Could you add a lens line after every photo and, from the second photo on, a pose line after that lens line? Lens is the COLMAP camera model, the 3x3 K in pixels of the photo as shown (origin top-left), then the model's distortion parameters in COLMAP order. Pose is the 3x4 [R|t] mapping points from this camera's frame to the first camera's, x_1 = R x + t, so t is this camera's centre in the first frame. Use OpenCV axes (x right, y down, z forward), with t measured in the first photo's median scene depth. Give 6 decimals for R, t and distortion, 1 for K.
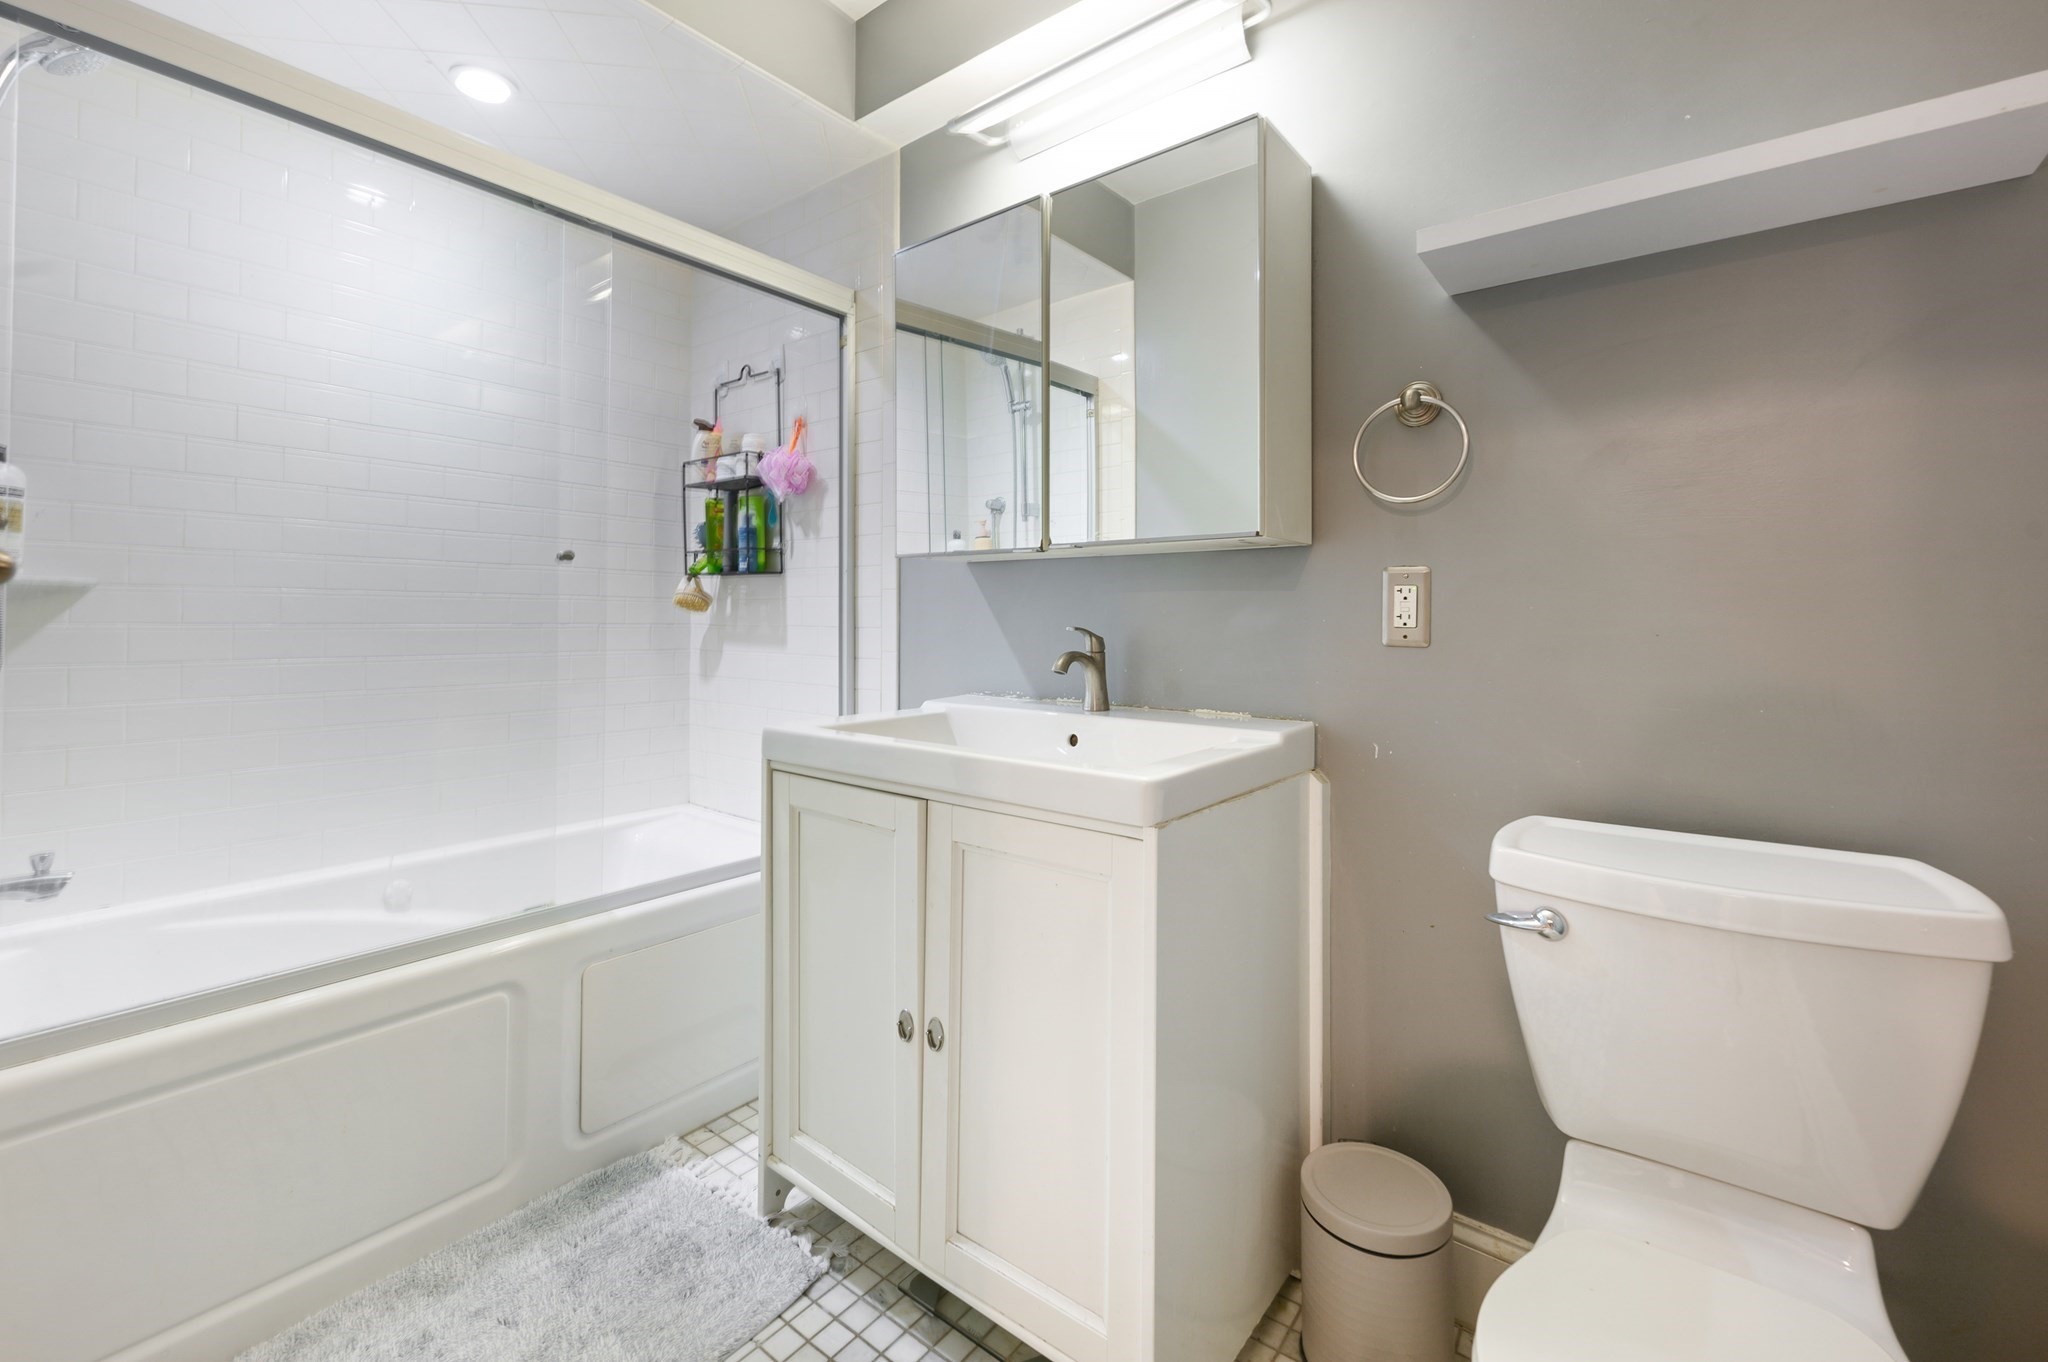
lens RADIAL K [[837.3, 0, 1021.6], [0, 837.3, 650.0], [0, 0, 1]] dist [-0.001024, -0.000034]
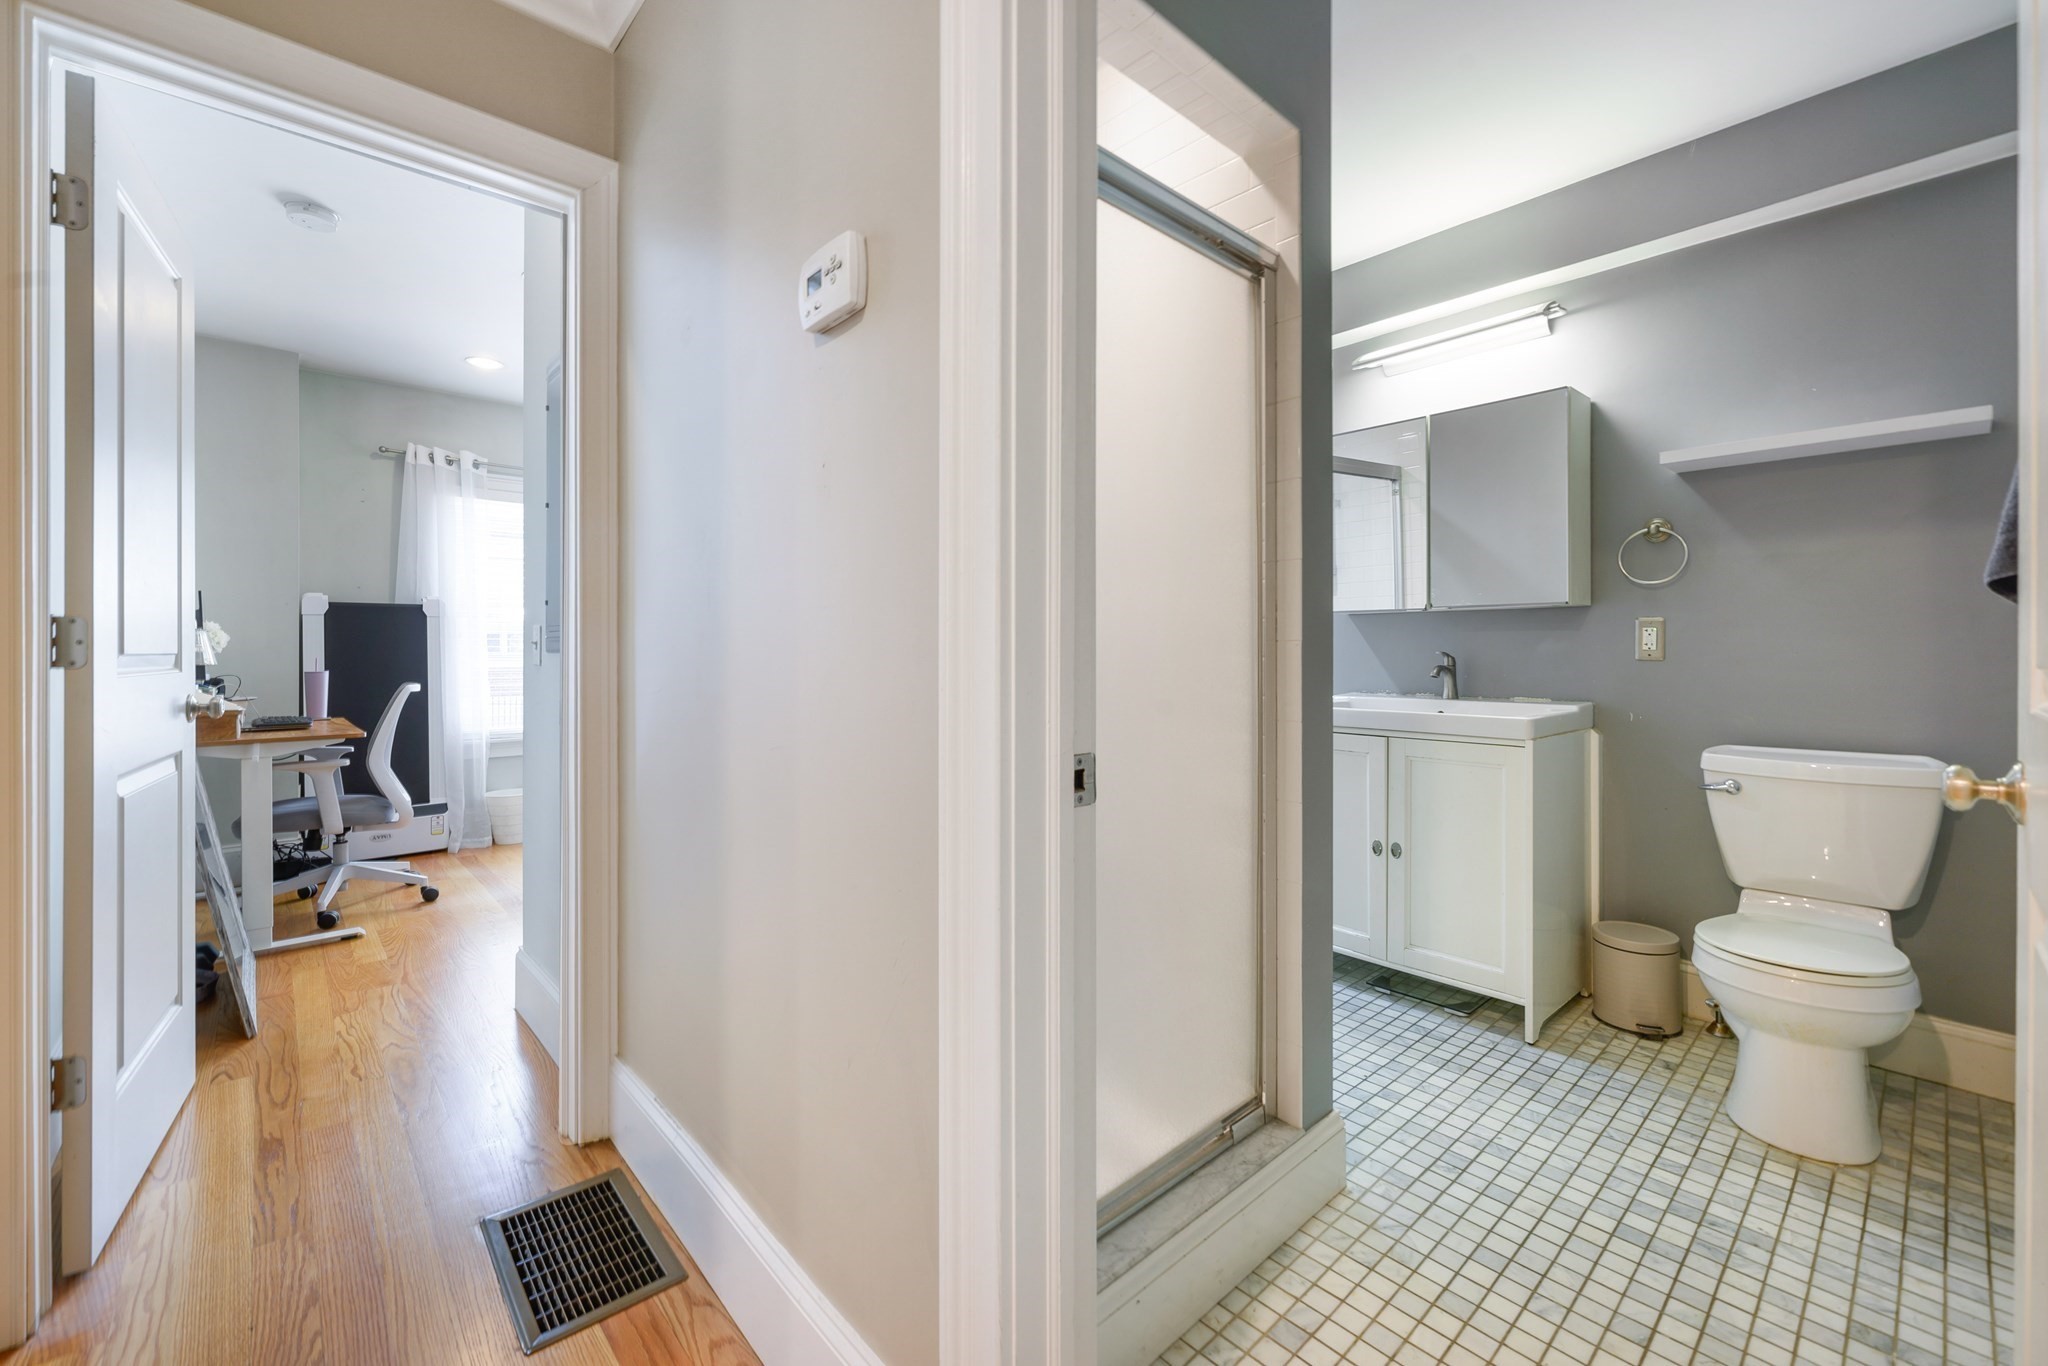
lens RADIAL K [[822.0, 0, 1021.7], [0, 822.0, 687.4], [0, 0, 1]] dist [-0.001442, -0.000183]
pose [[0.984192, -0.001358, -0.177099, -0.606066], [0.002293, 0.999985, 0.005072, 0.044229], [0.177090, -0.005398, 0.984180, -1.069303]]
